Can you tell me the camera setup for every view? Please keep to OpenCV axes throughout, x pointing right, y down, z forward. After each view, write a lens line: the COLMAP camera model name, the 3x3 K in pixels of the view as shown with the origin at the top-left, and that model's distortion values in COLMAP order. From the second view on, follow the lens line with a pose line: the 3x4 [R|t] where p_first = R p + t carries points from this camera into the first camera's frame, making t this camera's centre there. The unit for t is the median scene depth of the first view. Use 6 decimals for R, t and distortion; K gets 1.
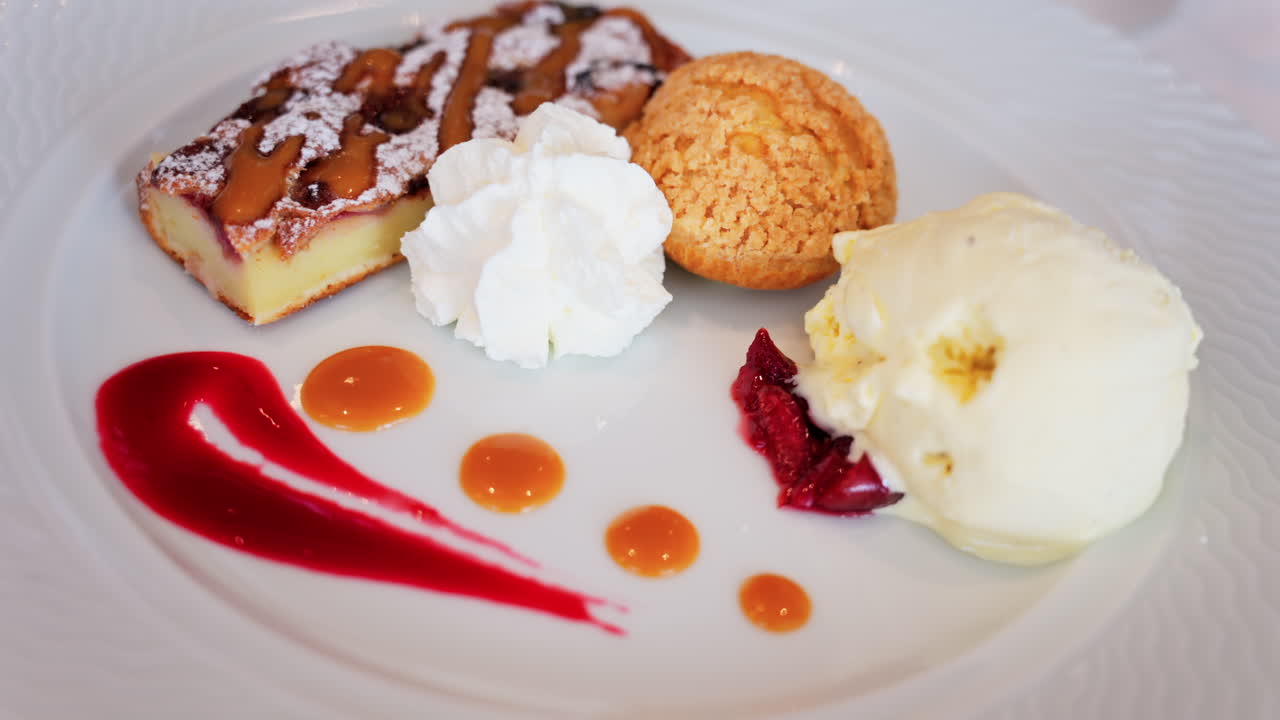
lens RADIAL K [[1696.6, 0, 640.0], [0, 1696.6, 360.0], [0, 0, 1]] dist [-0.001771, 0.006381]
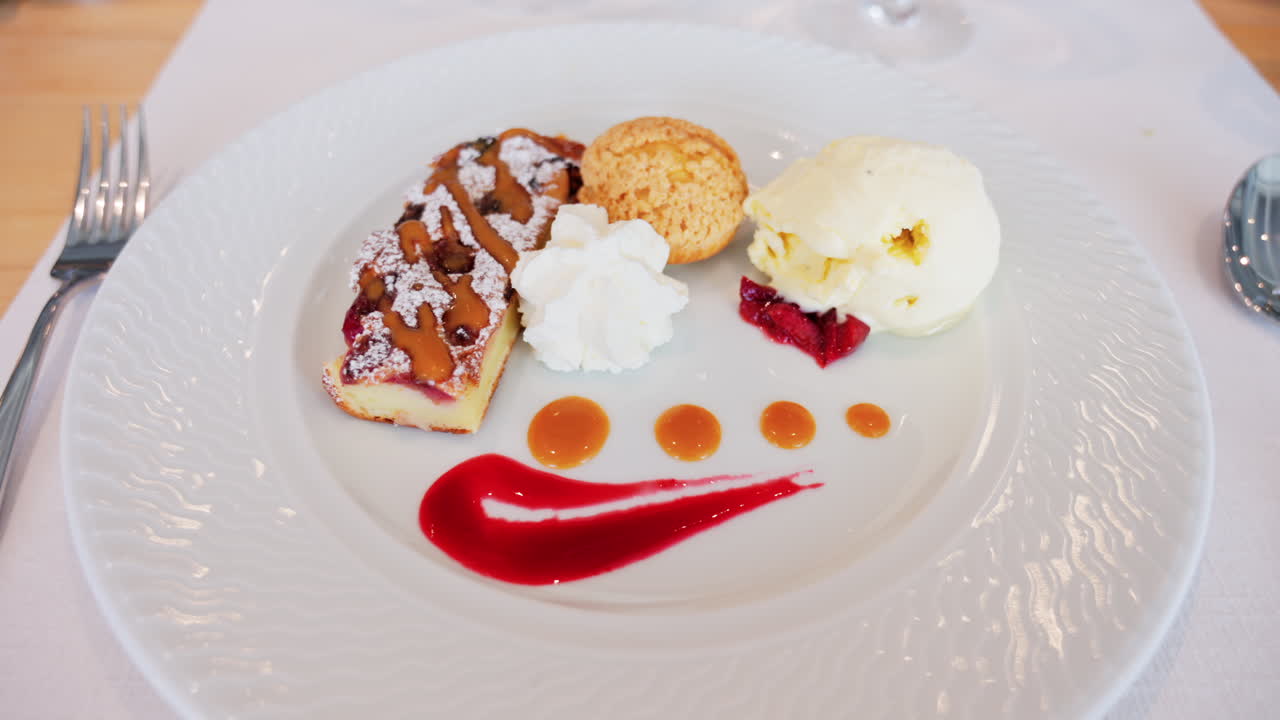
lens RADIAL K [[847.4, 0, 640.0], [0, 847.4, 360.0], [0, 0, 1]] dist [-0.003265, 0.000925]
pose [[0.819130, -0.487251, 0.302677, -0.292461], [0.434475, 0.871553, 0.227216, -0.175031], [-0.374510, -0.054614, 0.925613, 0.268555]]
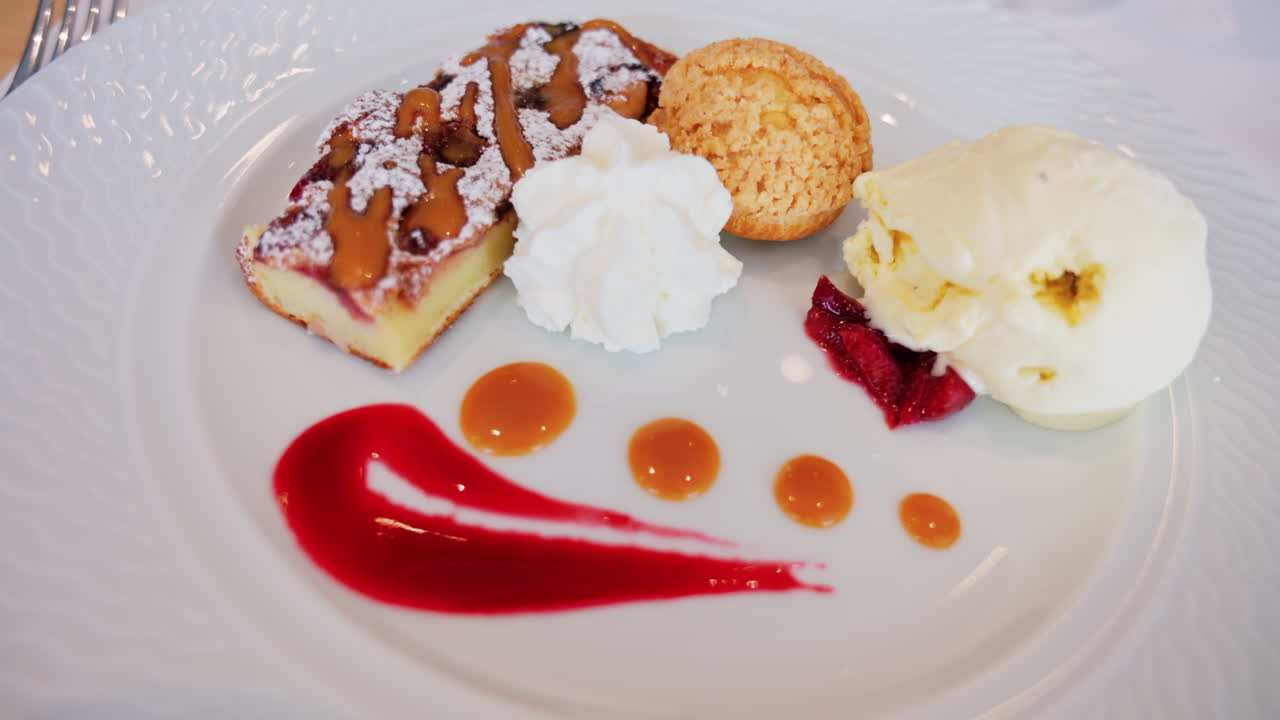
lens RADIAL K [[847.4, 0, 640.0], [0, 847.4, 360.0], [0, 0, 1]] dist [-0.003265, 0.000925]
pose [[0.958610, -0.227052, 0.171797, -0.164275], [0.192043, 0.961079, 0.198611, -0.103259], [-0.210206, -0.157398, 0.964904, 0.434290]]
